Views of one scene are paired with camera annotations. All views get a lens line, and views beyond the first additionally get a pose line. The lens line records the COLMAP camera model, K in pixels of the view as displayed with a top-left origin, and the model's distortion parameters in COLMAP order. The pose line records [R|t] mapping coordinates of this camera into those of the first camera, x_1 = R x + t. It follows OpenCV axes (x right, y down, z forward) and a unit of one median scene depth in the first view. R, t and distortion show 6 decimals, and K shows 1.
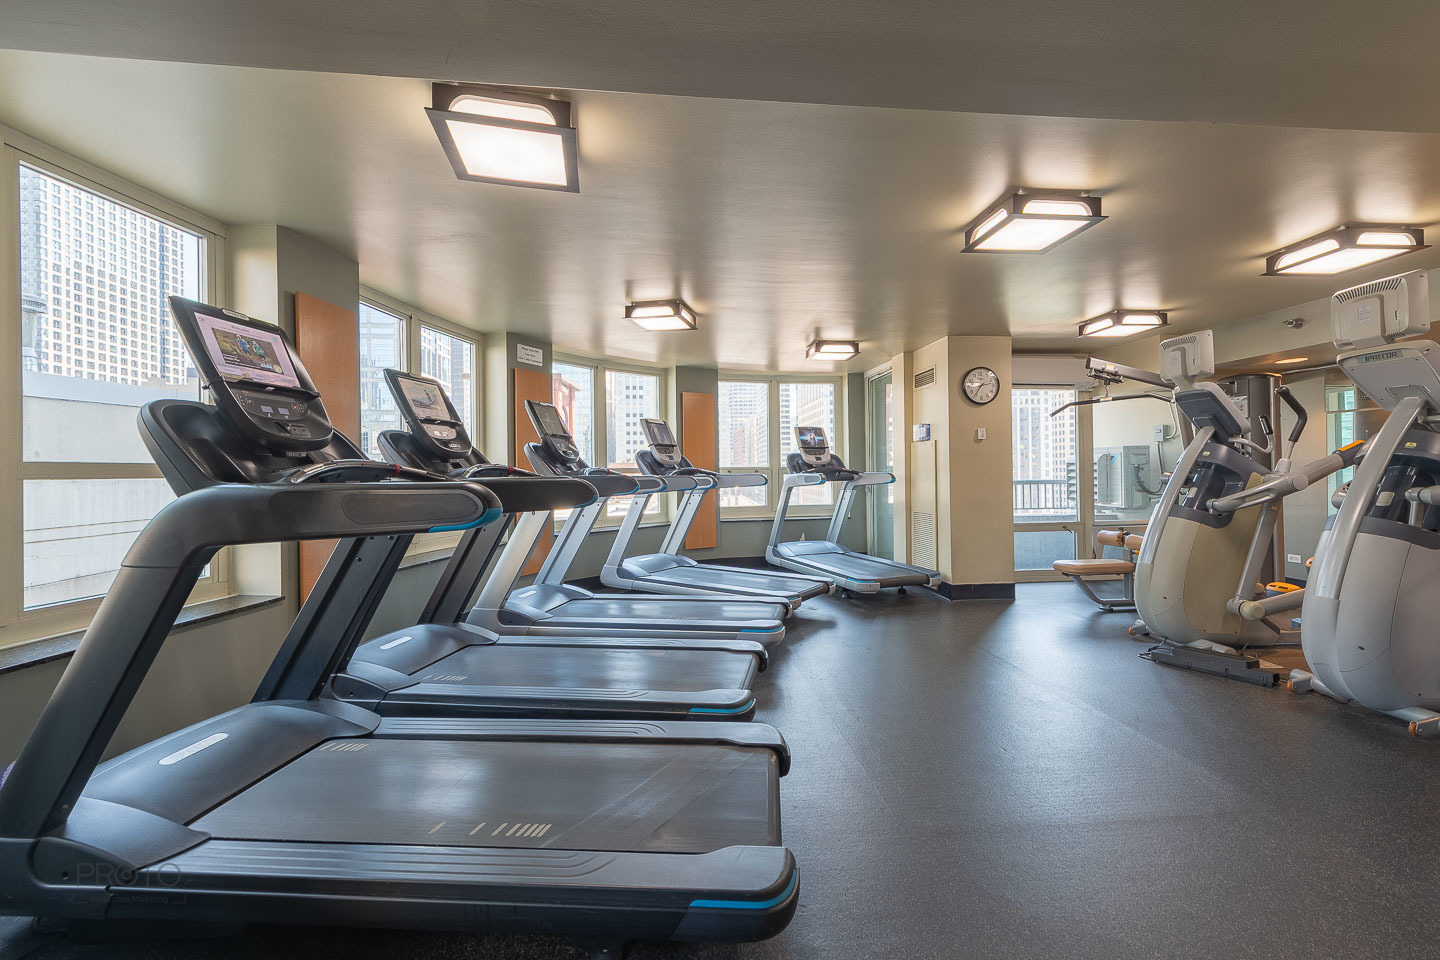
lens RADIAL K [[581.4, 0, 725.2], [0, 581.4, 477.0], [0, 0, 1]] dist [0.002343, -0.000360]
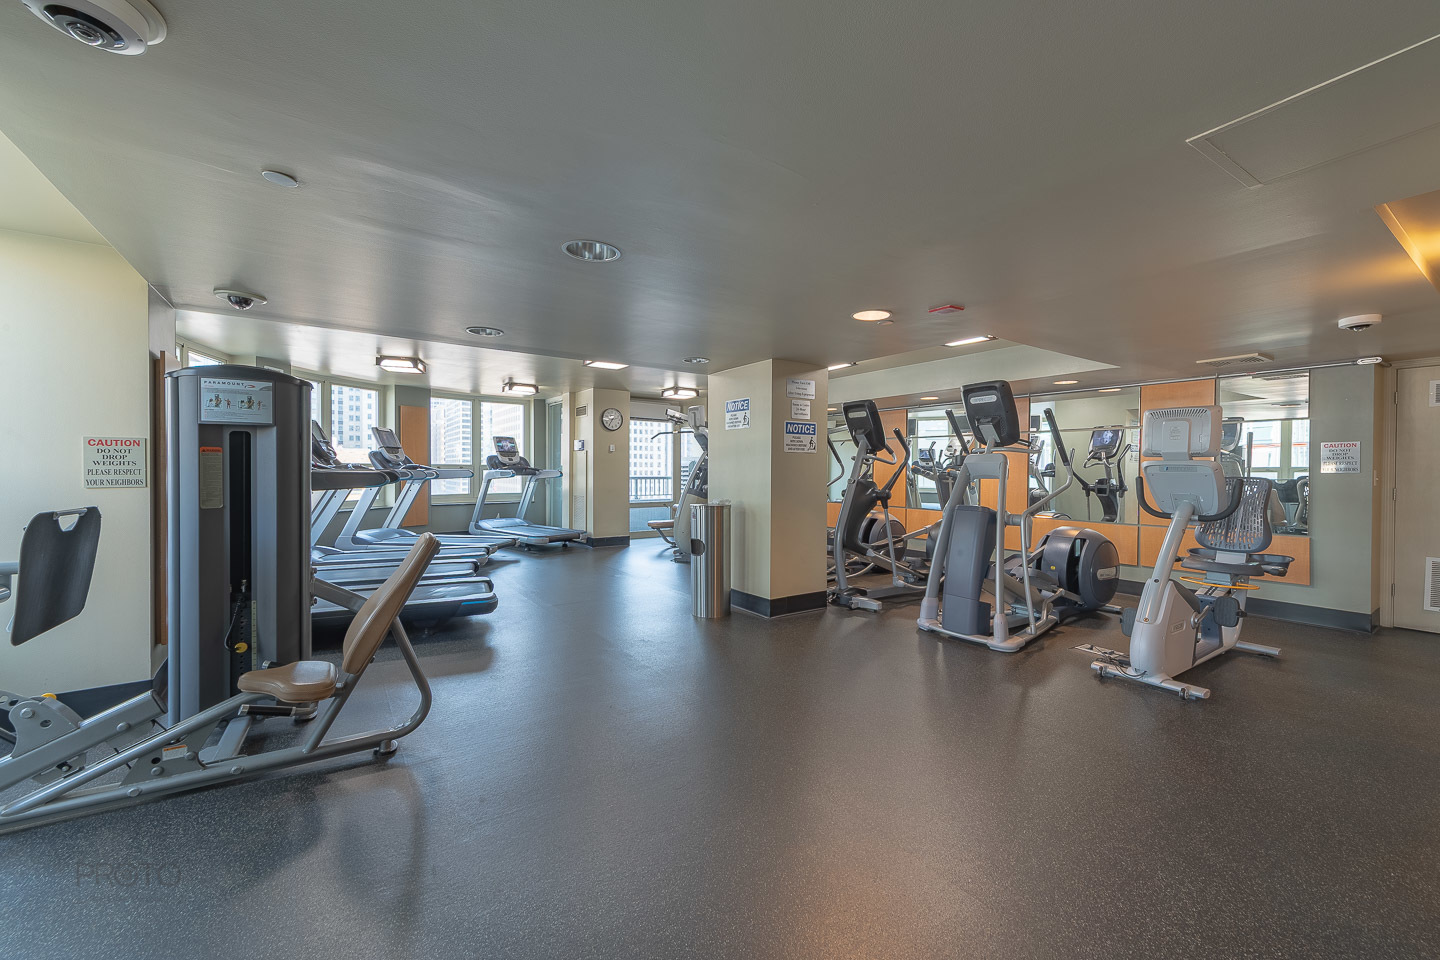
lens RADIAL K [[581.4, 0, 725.2], [0, 581.4, 477.0], [0, 0, 1]] dist [0.002343, -0.000360]
pose [[0.874389, 0.010818, 0.485105, -0.078986], [-0.012609, 0.999920, 0.000428, 0.004167], [-0.485062, -0.006491, 0.874456, -0.558858]]
